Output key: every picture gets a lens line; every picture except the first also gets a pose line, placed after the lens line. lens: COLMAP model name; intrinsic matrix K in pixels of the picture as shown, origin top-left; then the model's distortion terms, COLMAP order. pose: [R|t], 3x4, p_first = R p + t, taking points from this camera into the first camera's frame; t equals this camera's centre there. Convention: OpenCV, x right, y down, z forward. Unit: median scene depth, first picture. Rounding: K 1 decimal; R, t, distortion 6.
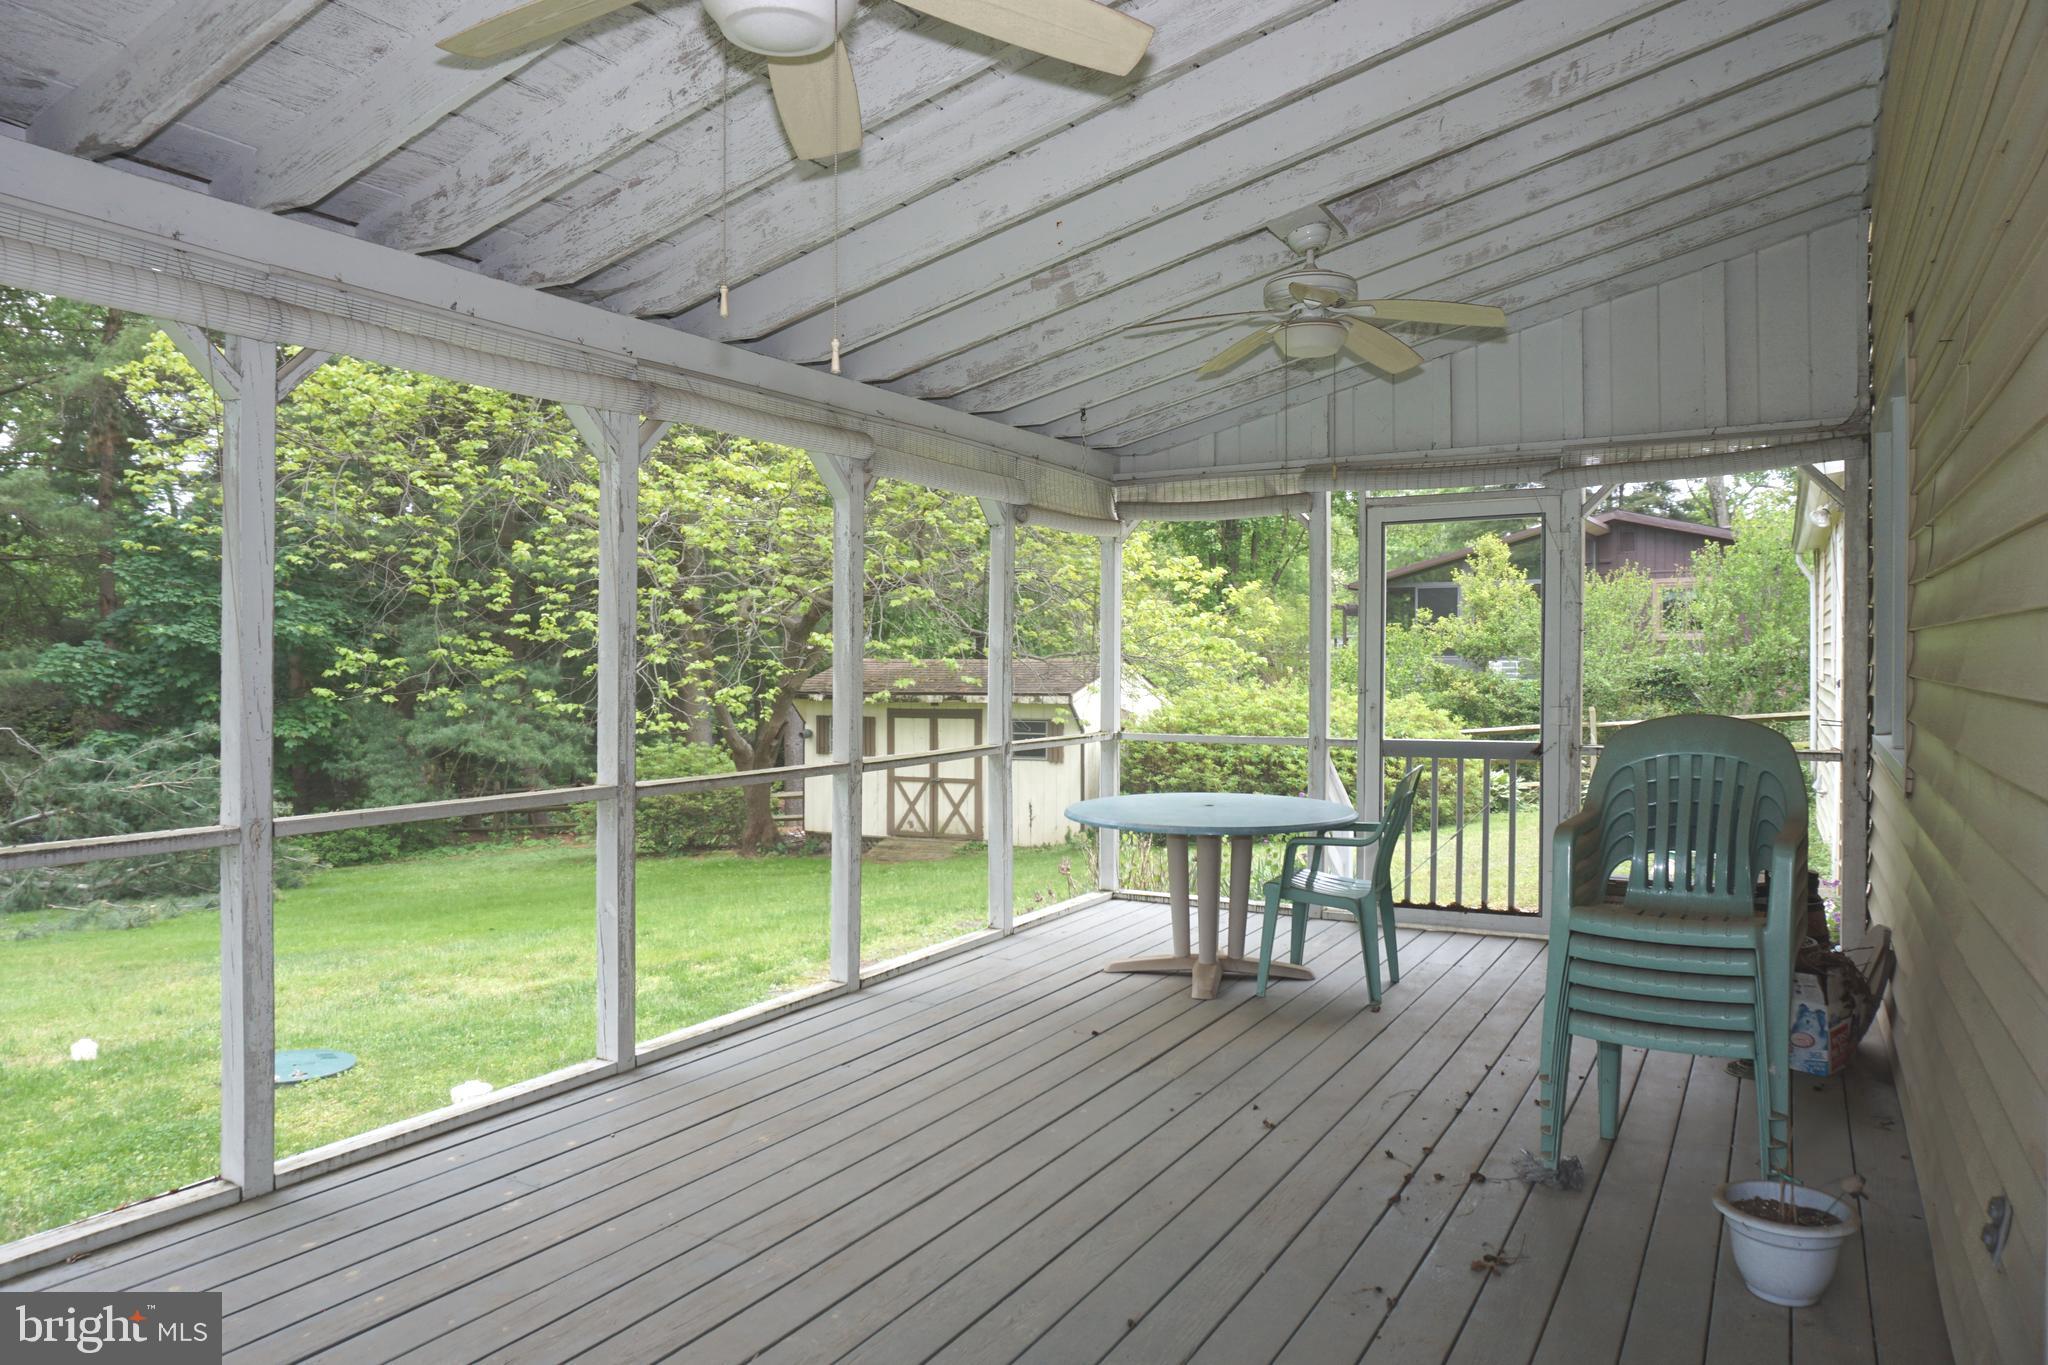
lens RADIAL K [[1386.0, 0, 1024.0], [0, 1386.0, 682.5], [0, 0, 1]] dist [-0.048374, 0.034168]
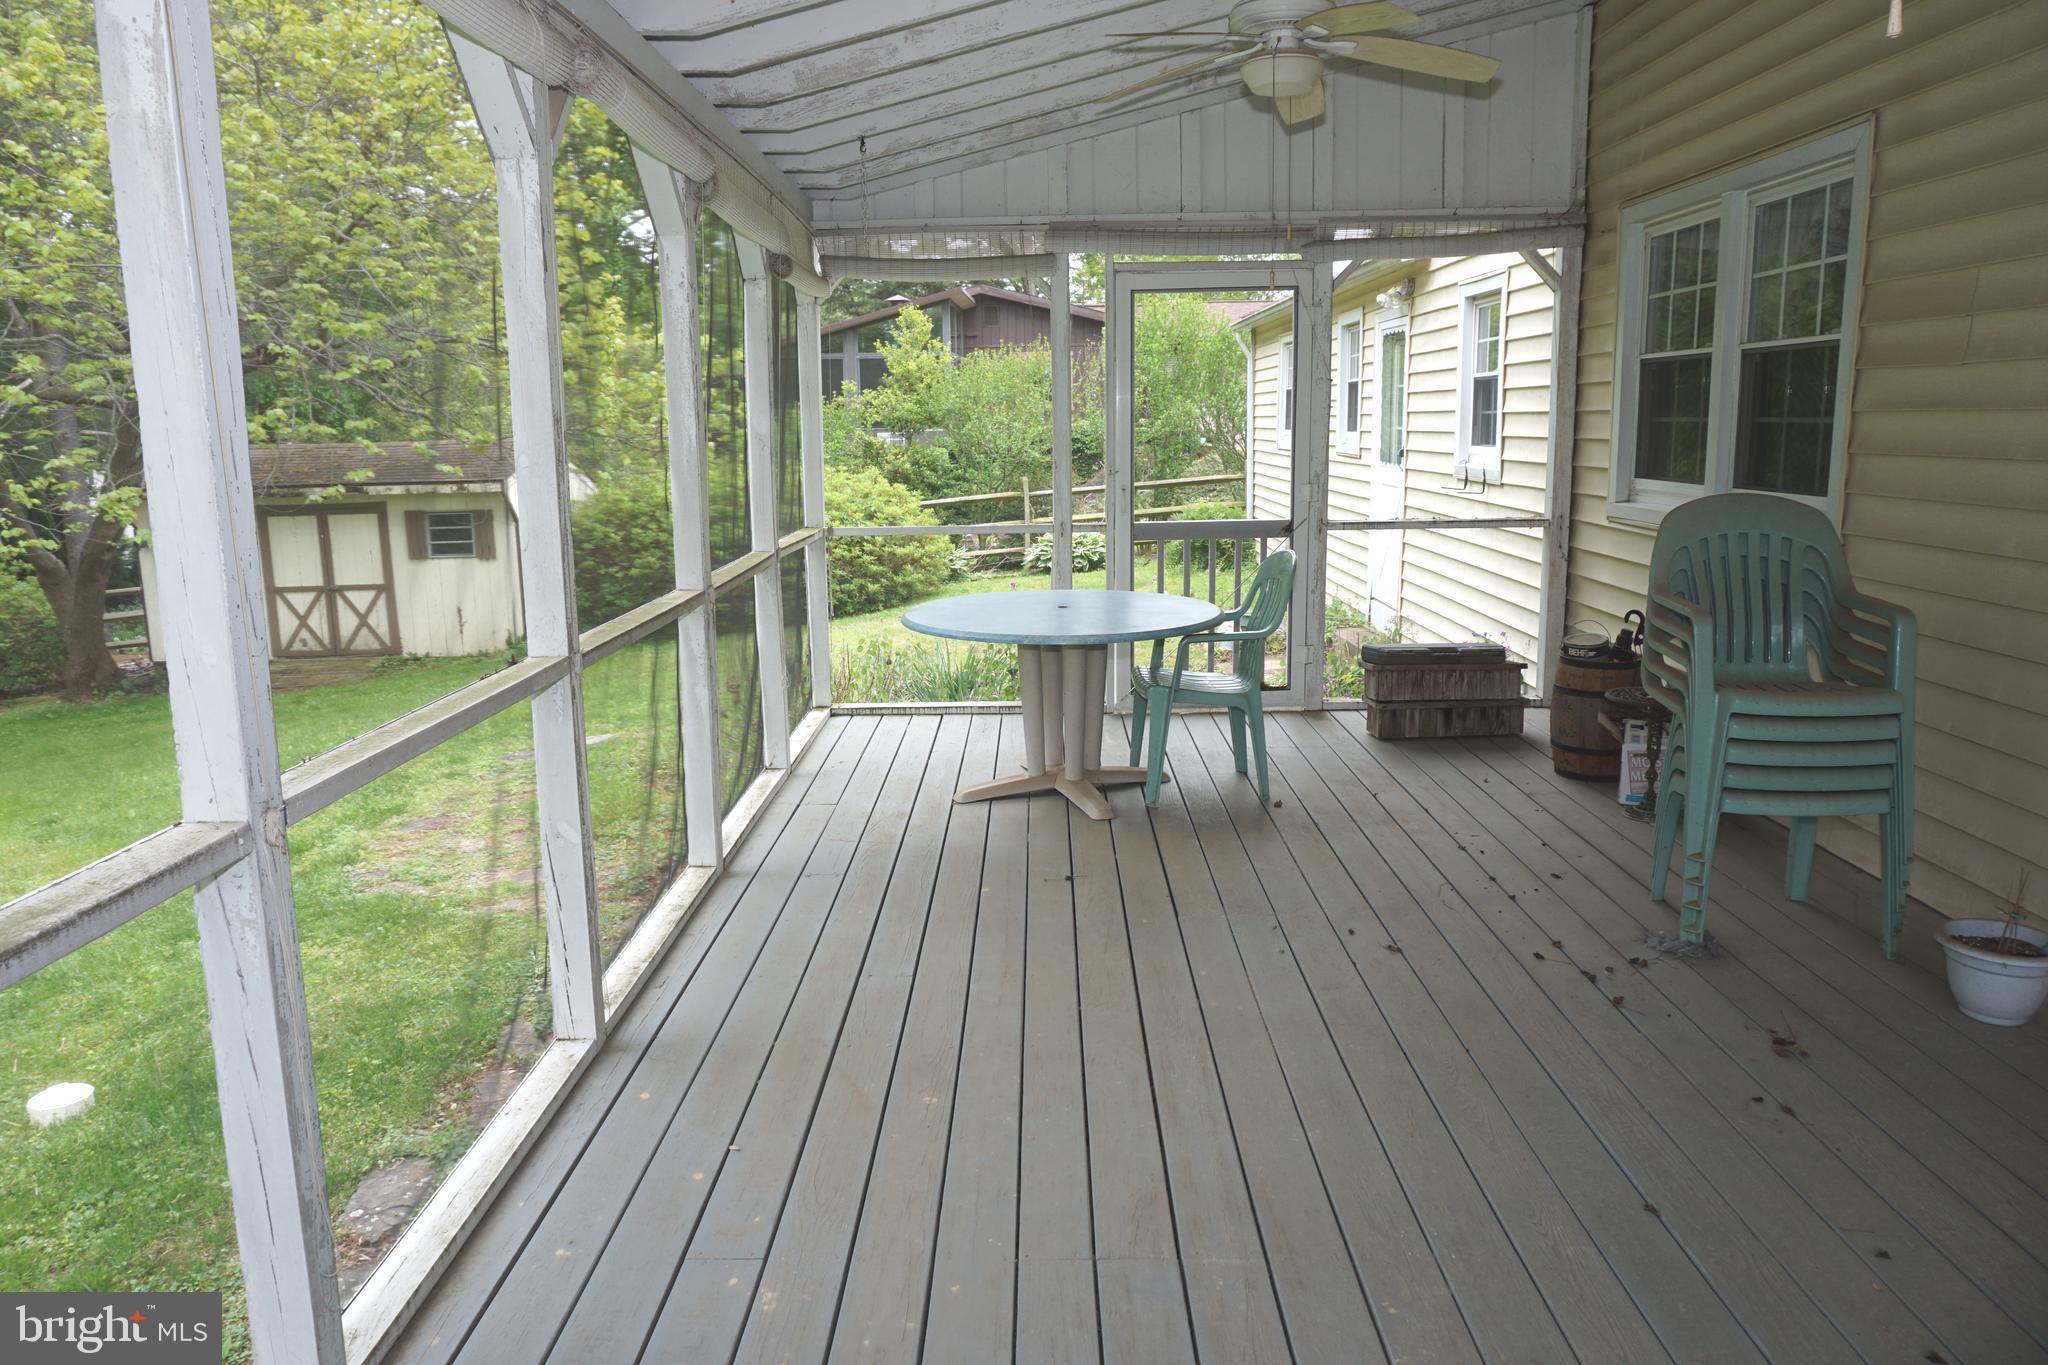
lens RADIAL K [[1368.2, 0, 1024.0], [0, 1368.2, 682.5], [0, 0, 1]] dist [-0.053588, 0.035542]
pose [[0.873687, -0.101822, 0.475714, -0.253785], [0.022173, 0.985170, 0.170143, -0.011948], [-0.485983, -0.138103, 0.862988, 0.189107]]
